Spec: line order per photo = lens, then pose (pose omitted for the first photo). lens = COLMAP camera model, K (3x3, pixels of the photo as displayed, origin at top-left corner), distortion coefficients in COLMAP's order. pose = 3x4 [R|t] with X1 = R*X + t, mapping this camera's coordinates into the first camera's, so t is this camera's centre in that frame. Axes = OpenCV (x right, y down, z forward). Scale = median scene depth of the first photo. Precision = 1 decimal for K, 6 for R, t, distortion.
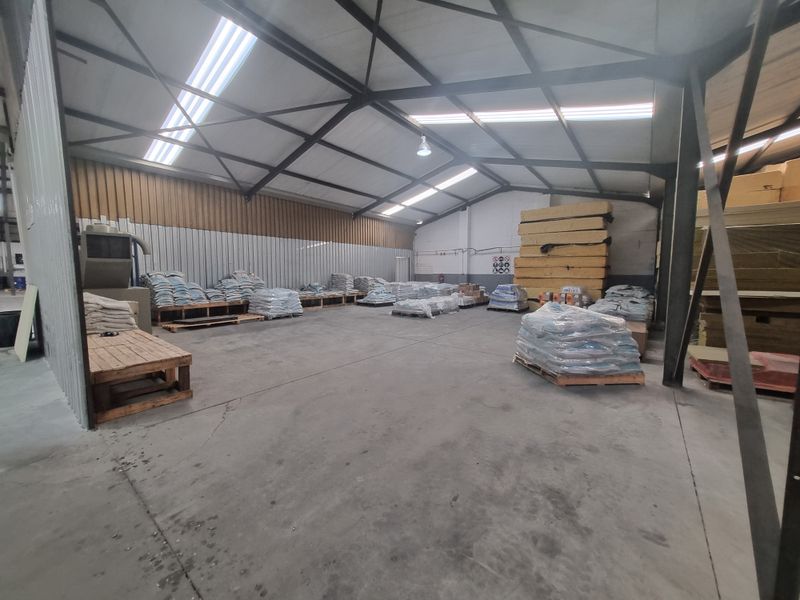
lens RADIAL K [[310.7, 0, 404.3], [0, 310.7, 296.0], [0, 0, 1]] dist [0.006055, -0.002003]
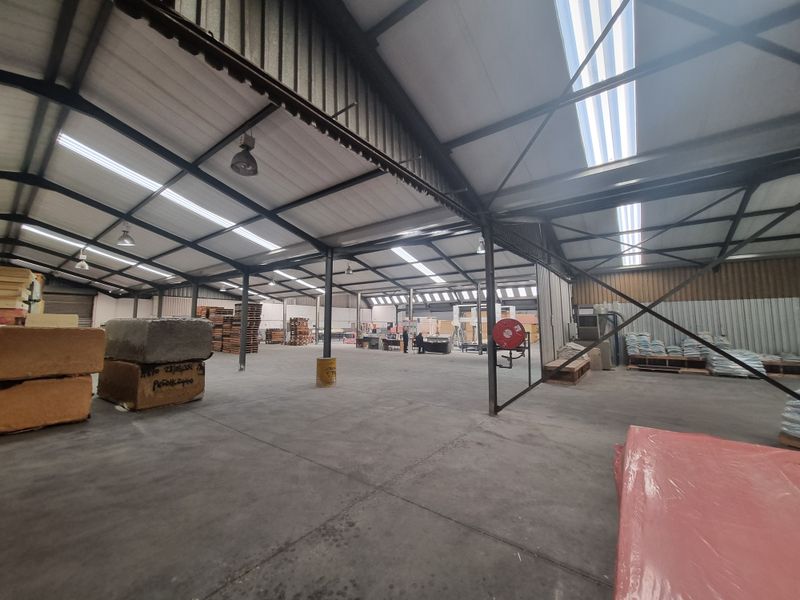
lens RADIAL K [[310.7, 0, 400.6], [0, 310.7, 300.4], [0, 0, 1]] dist [0.006055, -0.002003]
pose [[0.027434, -0.082842, -0.996185, 0.783757], [-0.076430, 0.993469, -0.084721, -0.015656], [0.996697, 0.078463, 0.020923, -0.224100]]
